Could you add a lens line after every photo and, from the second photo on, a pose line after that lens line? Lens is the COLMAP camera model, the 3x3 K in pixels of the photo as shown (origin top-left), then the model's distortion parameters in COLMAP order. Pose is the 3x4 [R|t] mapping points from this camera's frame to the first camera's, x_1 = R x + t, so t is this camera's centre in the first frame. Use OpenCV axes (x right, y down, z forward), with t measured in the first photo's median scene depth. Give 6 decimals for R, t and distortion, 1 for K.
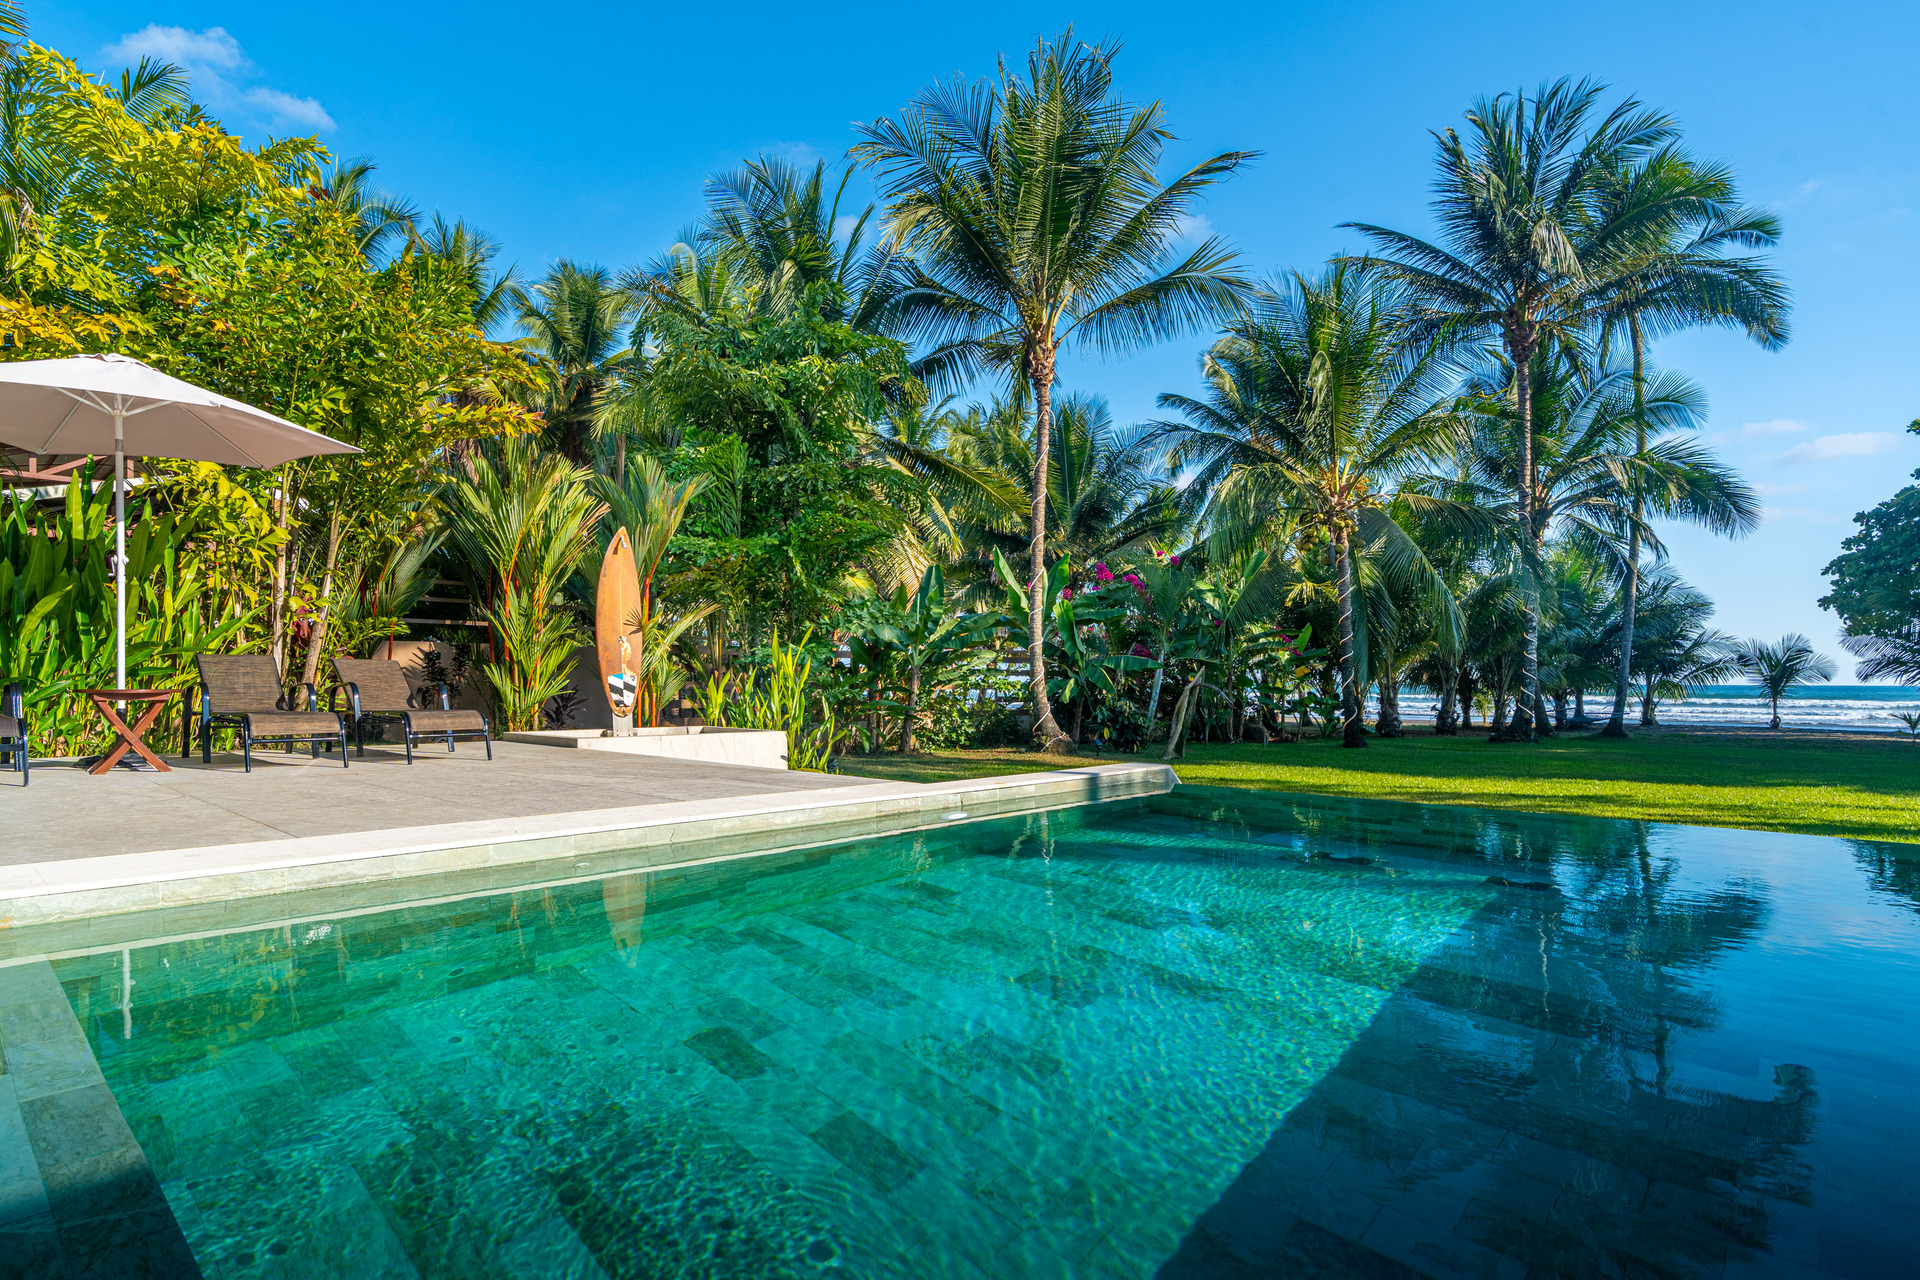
lens RADIAL K [[1034.7, 0, 962.6], [0, 1034.7, 681.7], [0, 0, 1]] dist [0.001384, -0.019315]
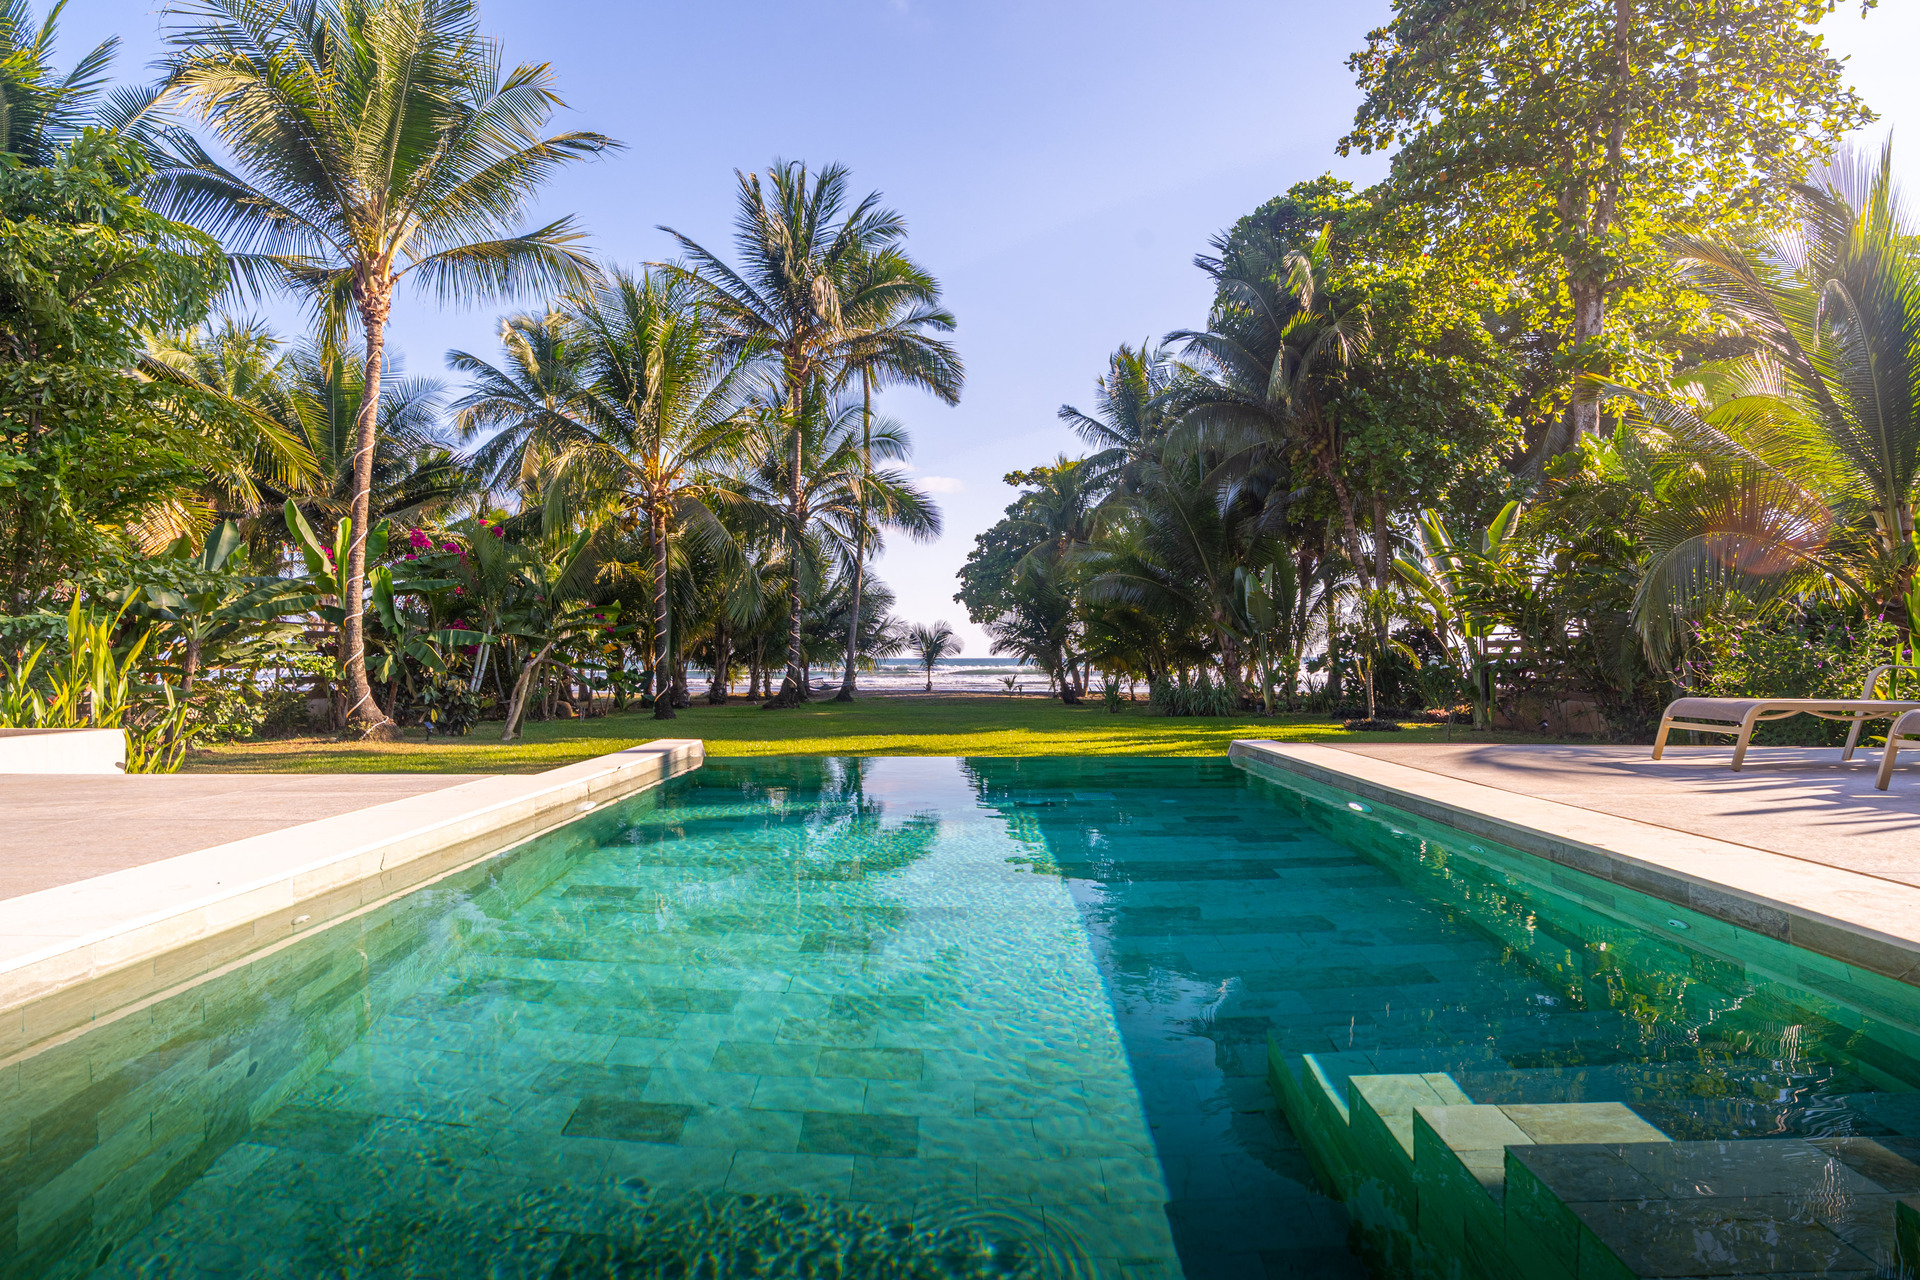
lens RADIAL K [[996.5, 0, 960.0], [0, 996.5, 640.0], [0, 0, 1]] dist [-0.029439, 0.000847]
pose [[0.724952, 0.007987, 0.688753, -0.111666], [0.002428, 0.999897, -0.014151, -0.002786], [-0.688795, 0.011931, 0.724858, 0.045791]]
